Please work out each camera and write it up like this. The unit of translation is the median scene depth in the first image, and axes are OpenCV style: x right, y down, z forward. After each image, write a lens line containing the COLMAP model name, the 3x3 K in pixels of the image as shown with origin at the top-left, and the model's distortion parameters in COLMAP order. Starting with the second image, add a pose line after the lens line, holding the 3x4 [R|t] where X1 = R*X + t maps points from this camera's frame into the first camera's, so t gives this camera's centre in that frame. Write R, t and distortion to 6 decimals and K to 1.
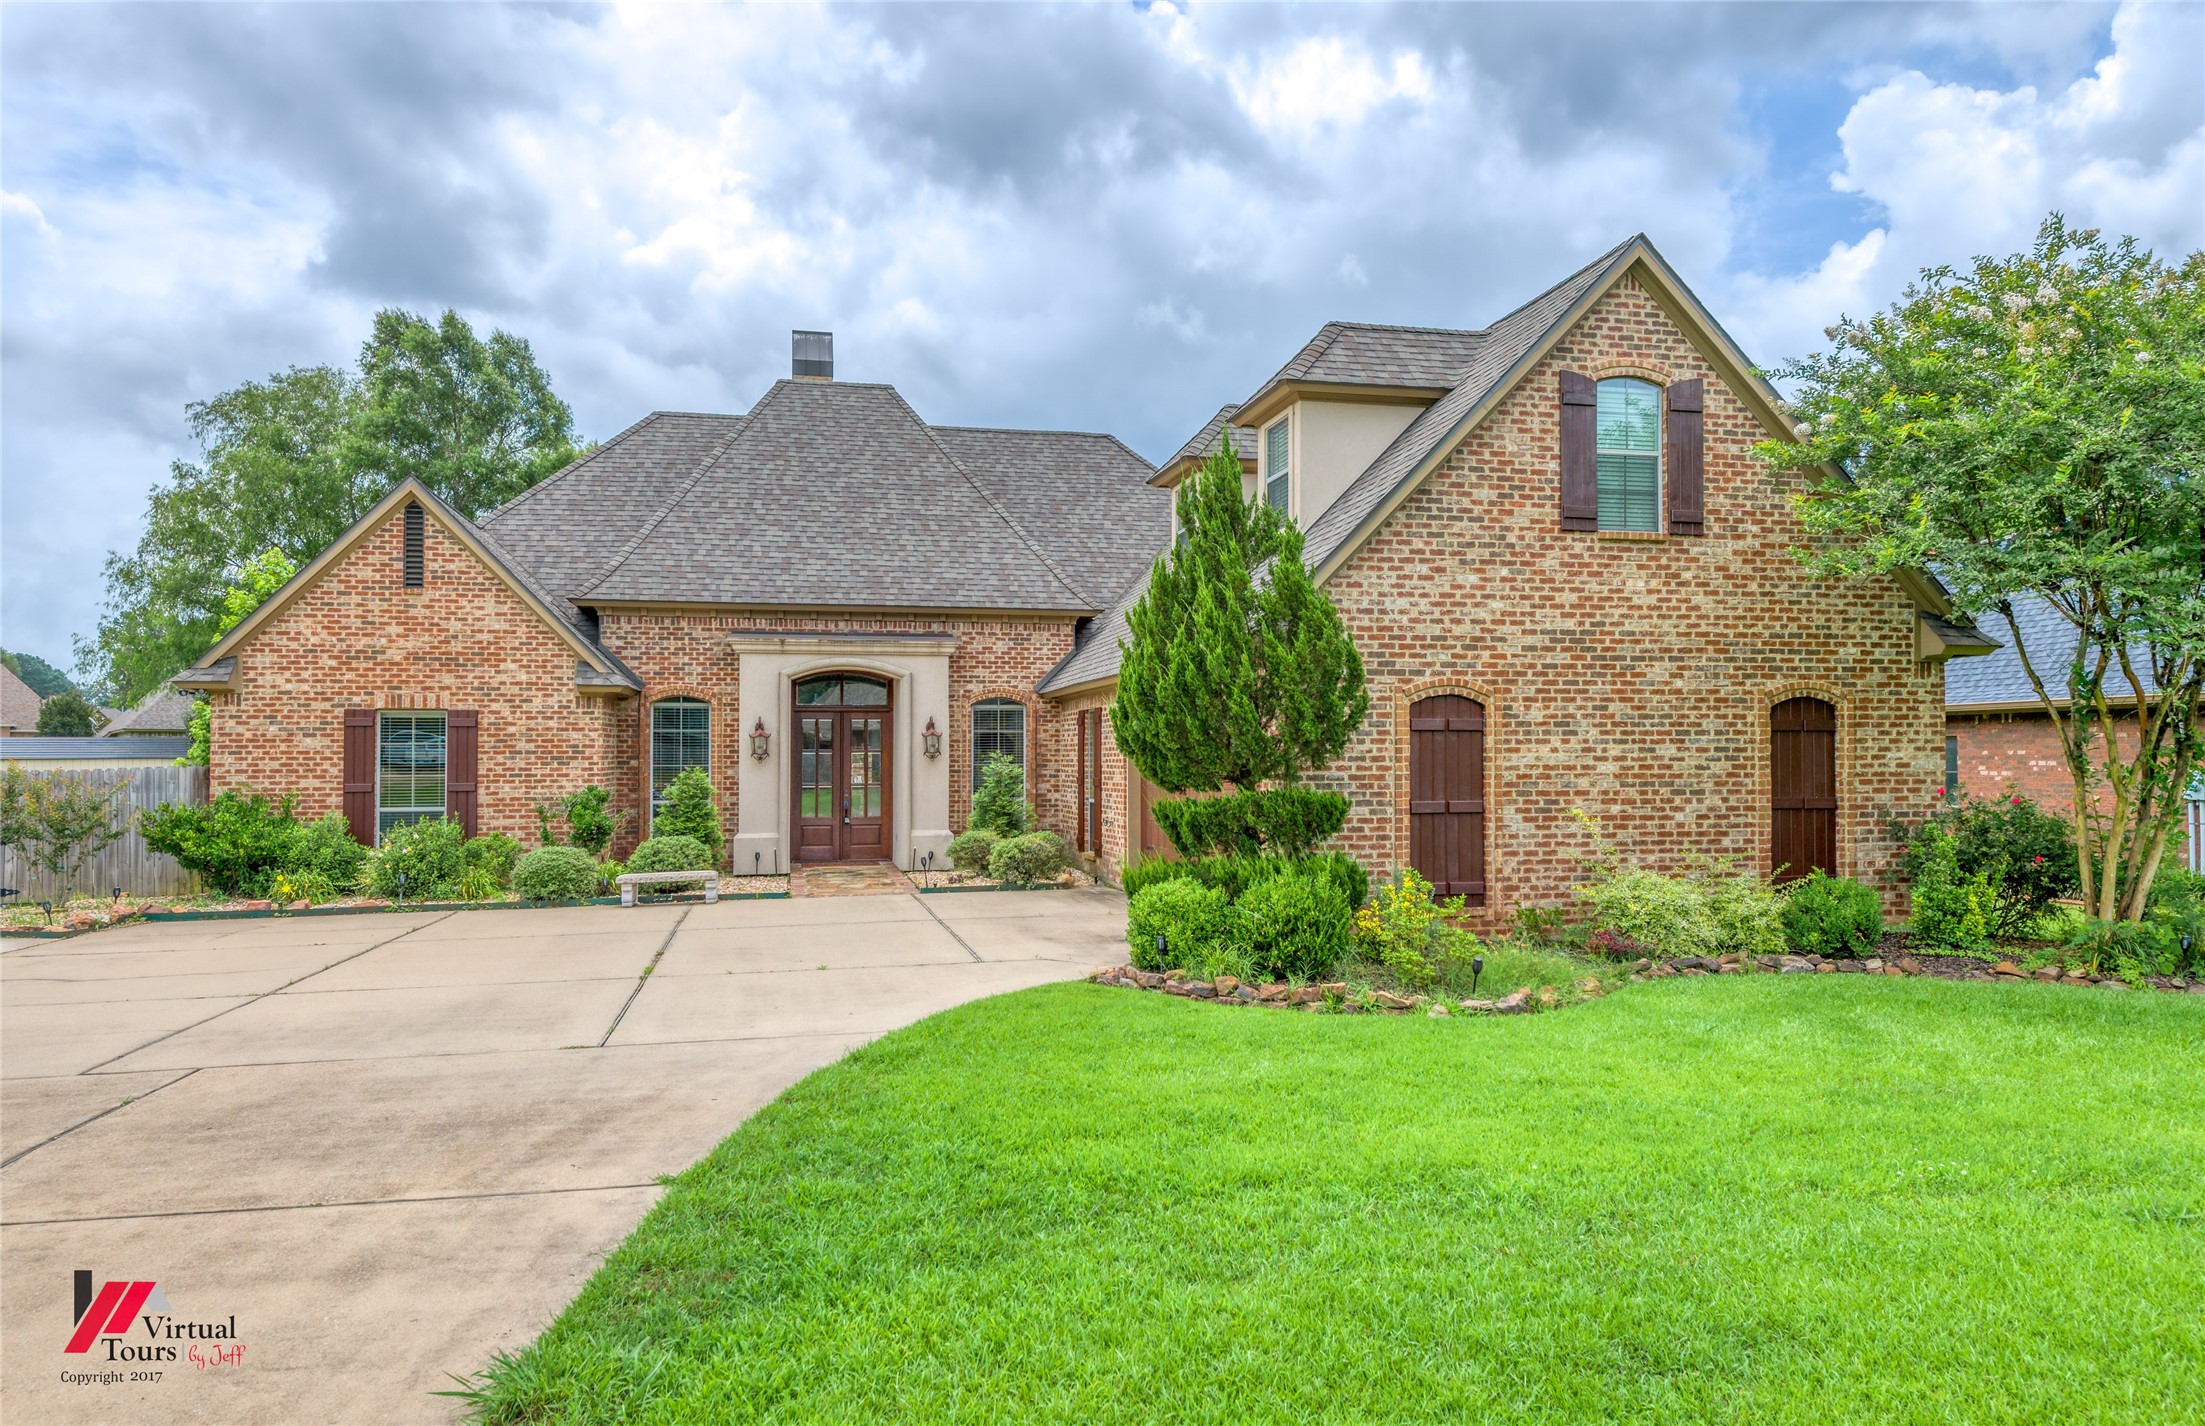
lens RADIAL K [[1399.0, 0, 1102.5], [0, 1399.0, 713.0], [0, 0, 1]] dist [0.010167, 0.001123]
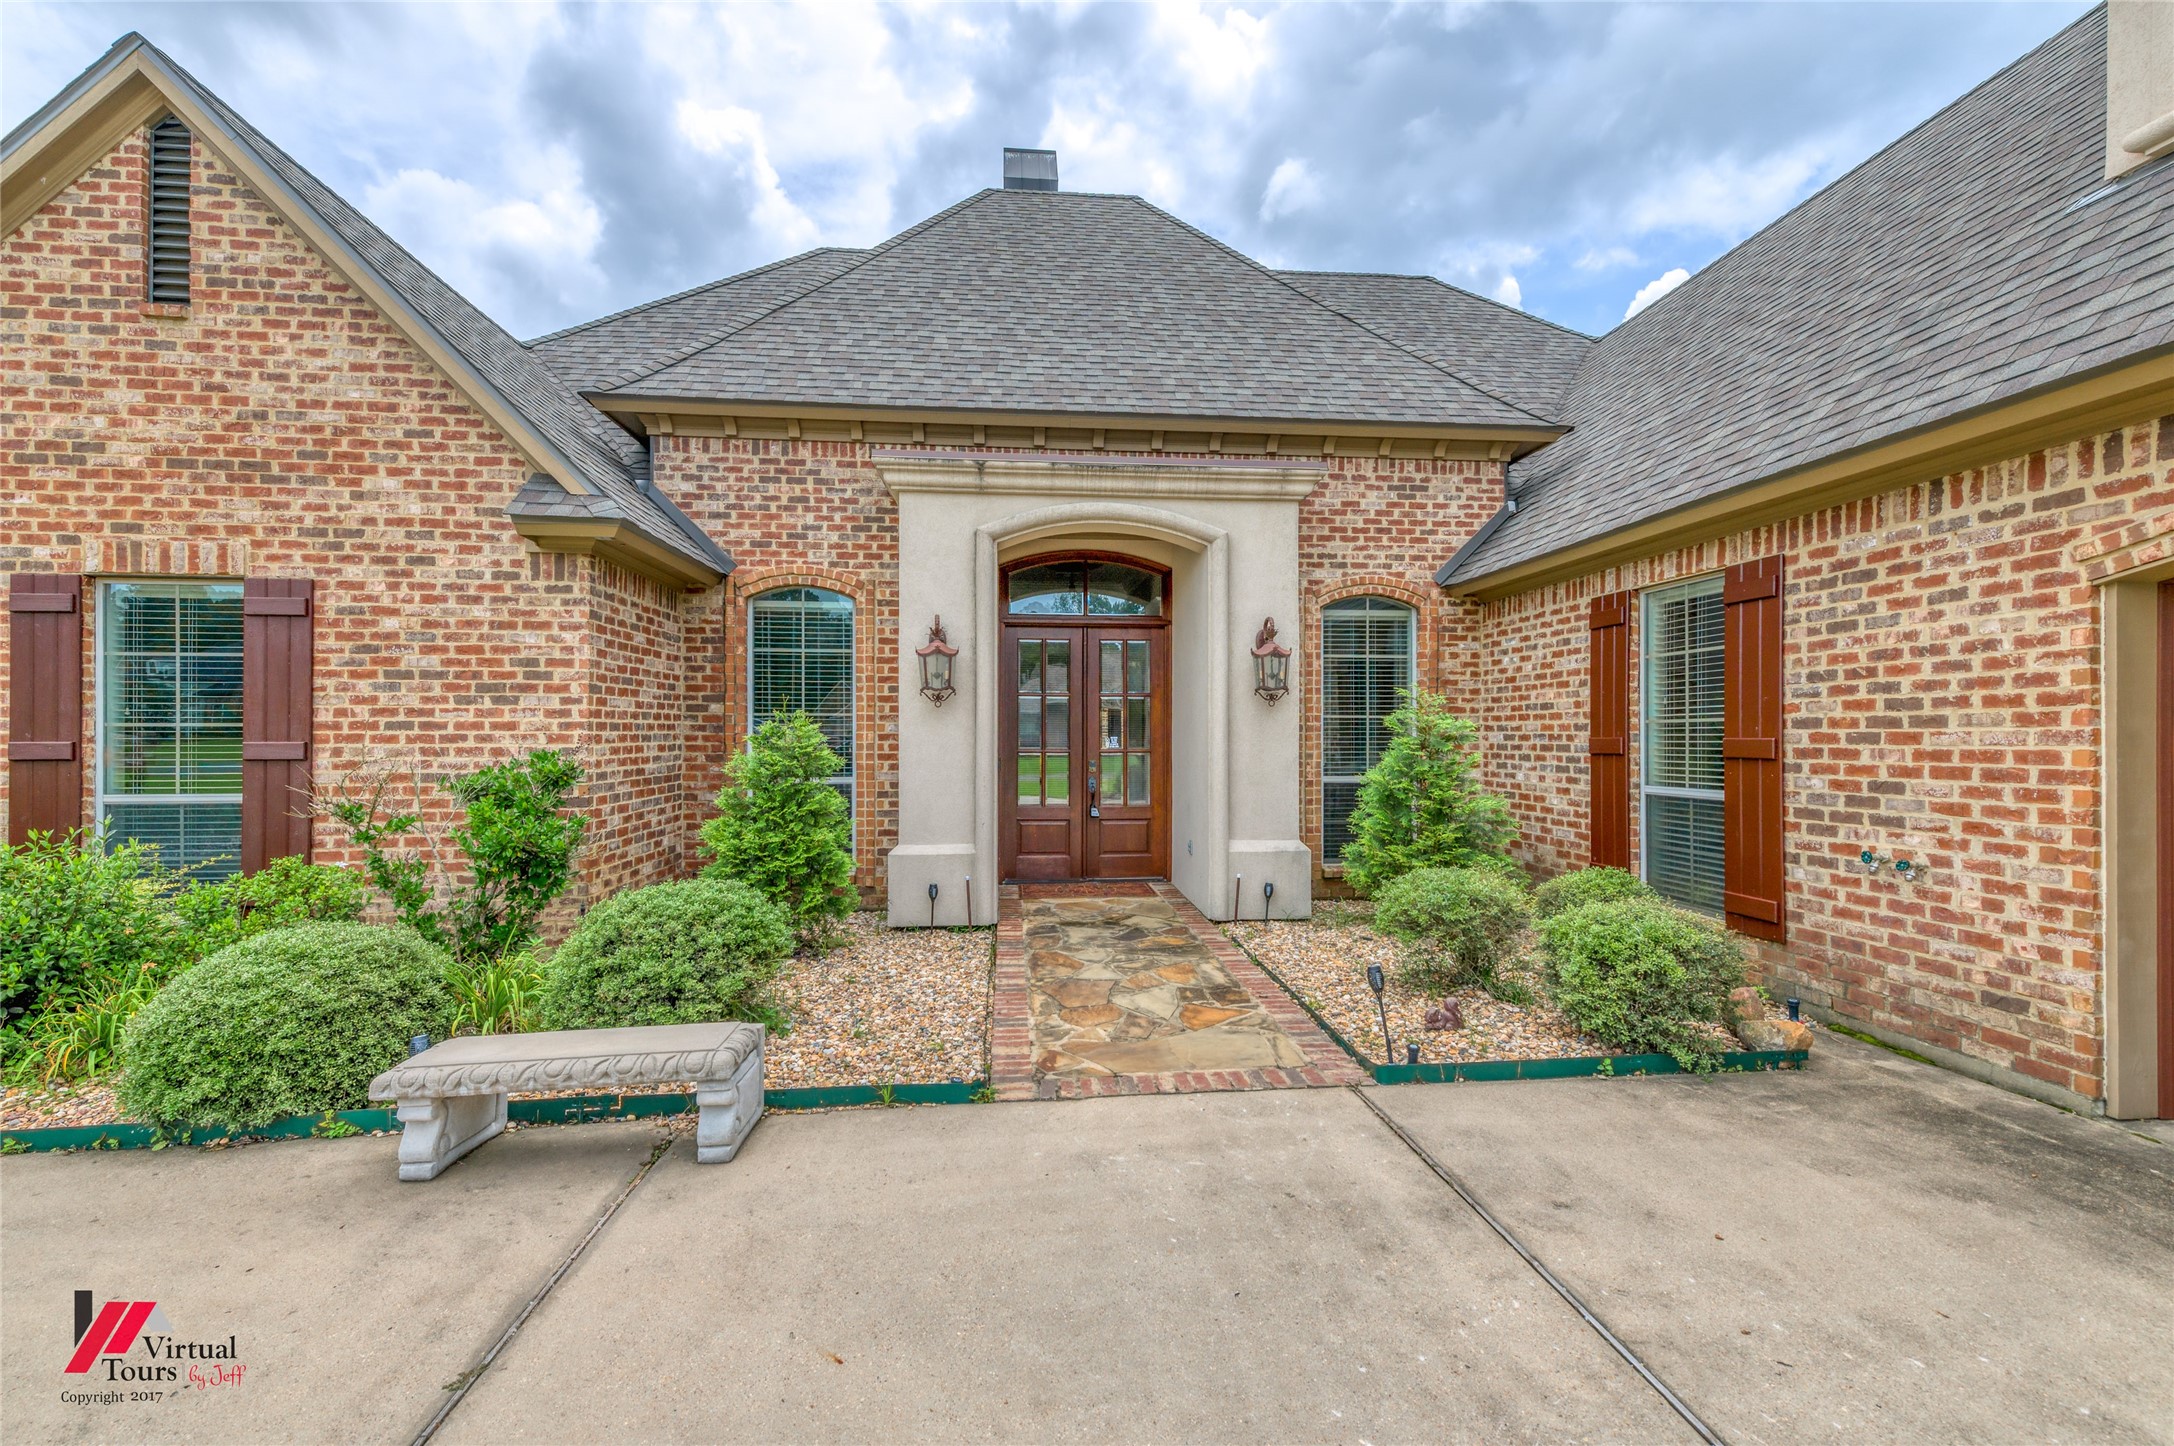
lens RADIAL K [[818.5, 0, 1087.0], [0, 818.5, 723.0], [0, 0, 1]] dist [0.009834, -0.000072]
pose [[0.992439, 0.002146, -0.122722, -0.165884], [-0.000304, 0.999887, 0.015024, 0.039687], [0.122740, -0.014874, 0.992327, 0.764018]]
